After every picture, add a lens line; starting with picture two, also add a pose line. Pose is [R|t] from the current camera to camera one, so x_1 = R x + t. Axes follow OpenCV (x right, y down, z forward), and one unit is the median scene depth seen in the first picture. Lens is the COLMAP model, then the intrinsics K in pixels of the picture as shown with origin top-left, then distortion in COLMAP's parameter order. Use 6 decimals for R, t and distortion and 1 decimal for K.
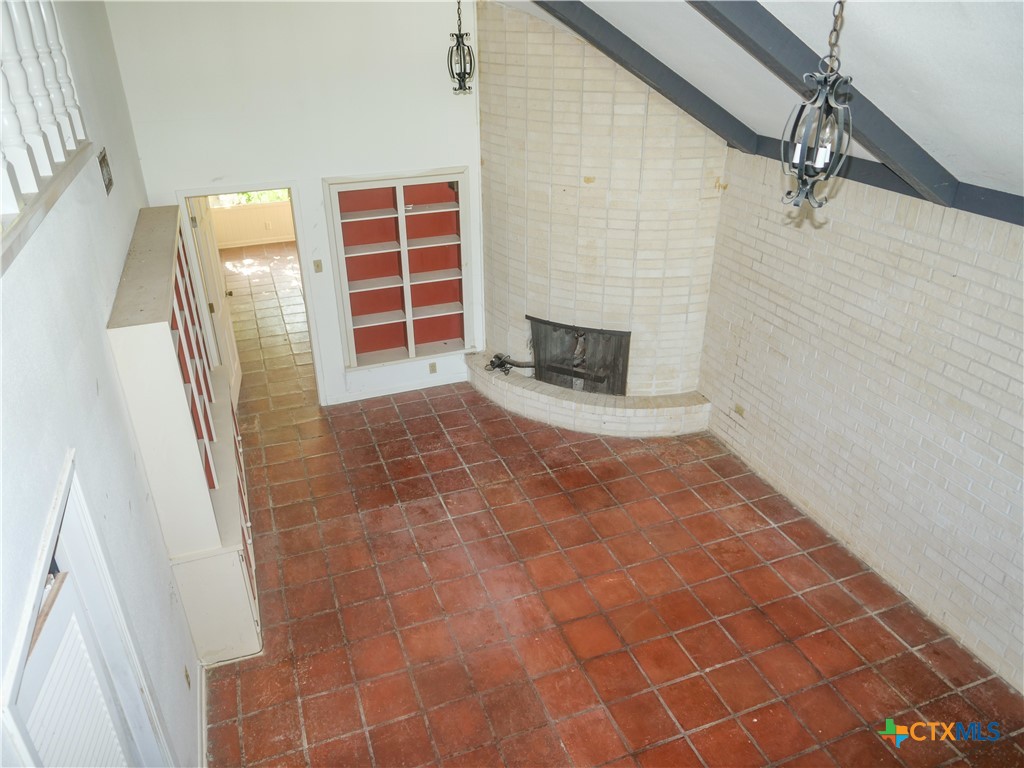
lens RADIAL K [[738.8, 0, 513.2], [0, 738.8, 384.7], [0, 0, 1]] dist [-0.019176, 0.005513]
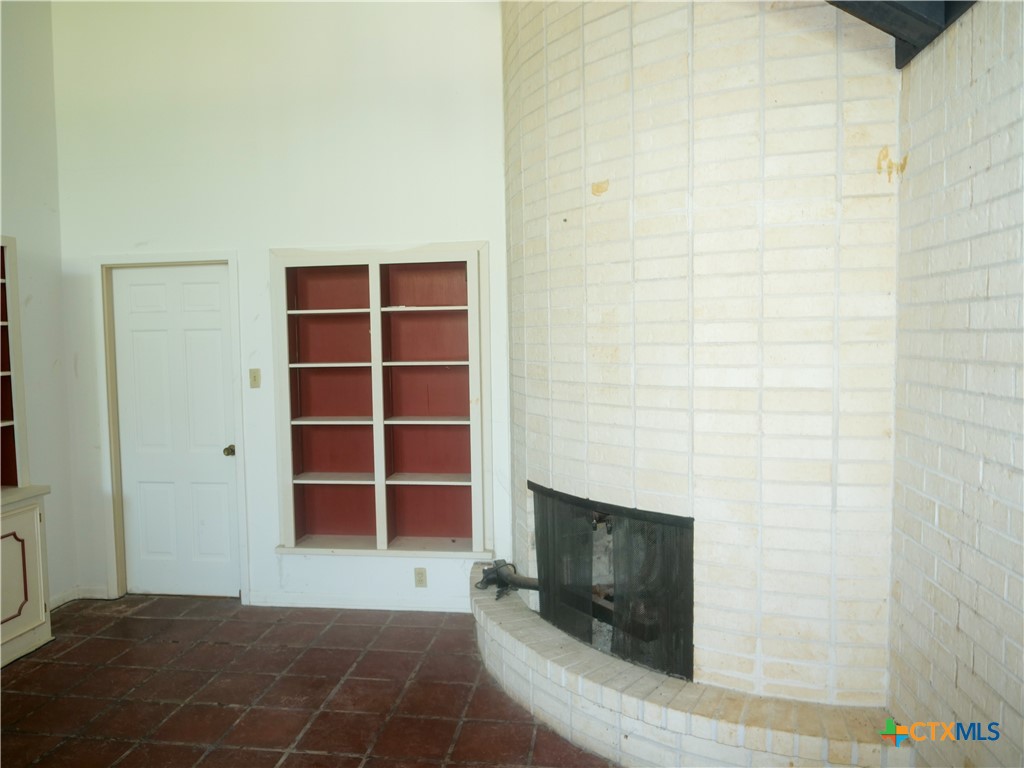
lens RADIAL K [[738.8, 0, 509.0], [0, 738.8, 381.6], [0, 0, 1]] dist [-0.019176, 0.005513]
pose [[0.878432, 0.021414, -0.477387, 0.288180], [-0.210040, 0.914625, -0.345463, 0.028826], [0.429232, 0.403736, 0.807934, 0.615450]]
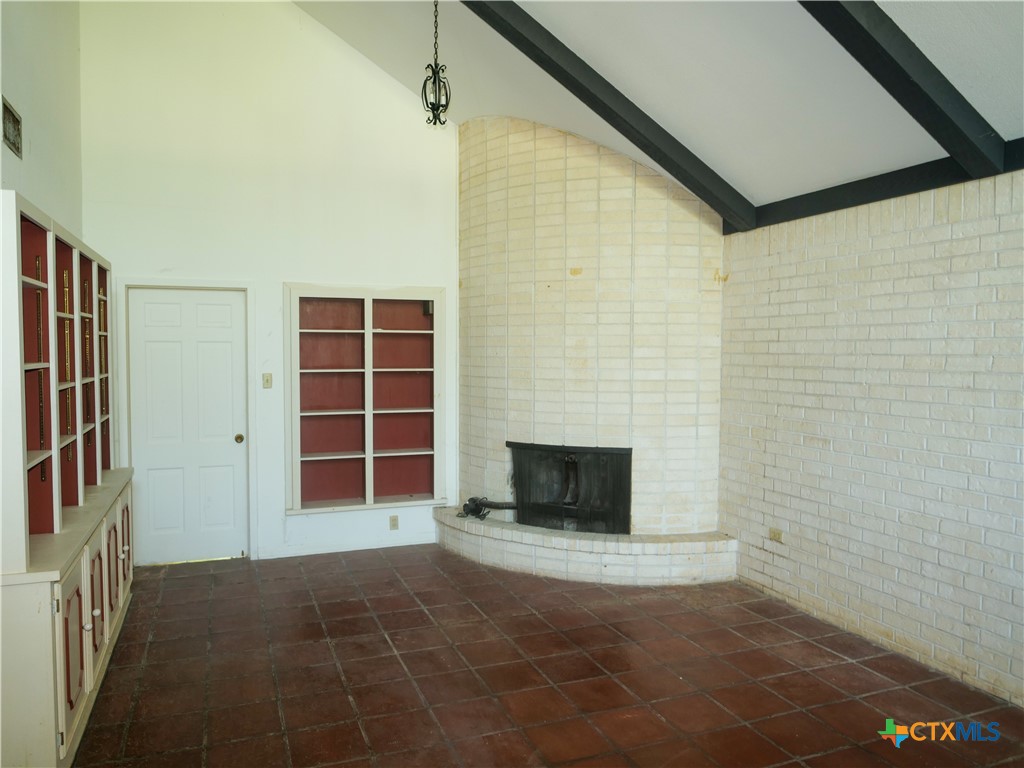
lens RADIAL K [[738.8, 0, 511.4], [0, 738.8, 385.5], [0, 0, 1]] dist [-0.019176, 0.005513]
pose [[0.999882, 0.009016, 0.012465, 0.013420], [-0.002971, 0.908176, -0.418577, 0.229027], [-0.015095, 0.418490, 0.908096, 0.231308]]
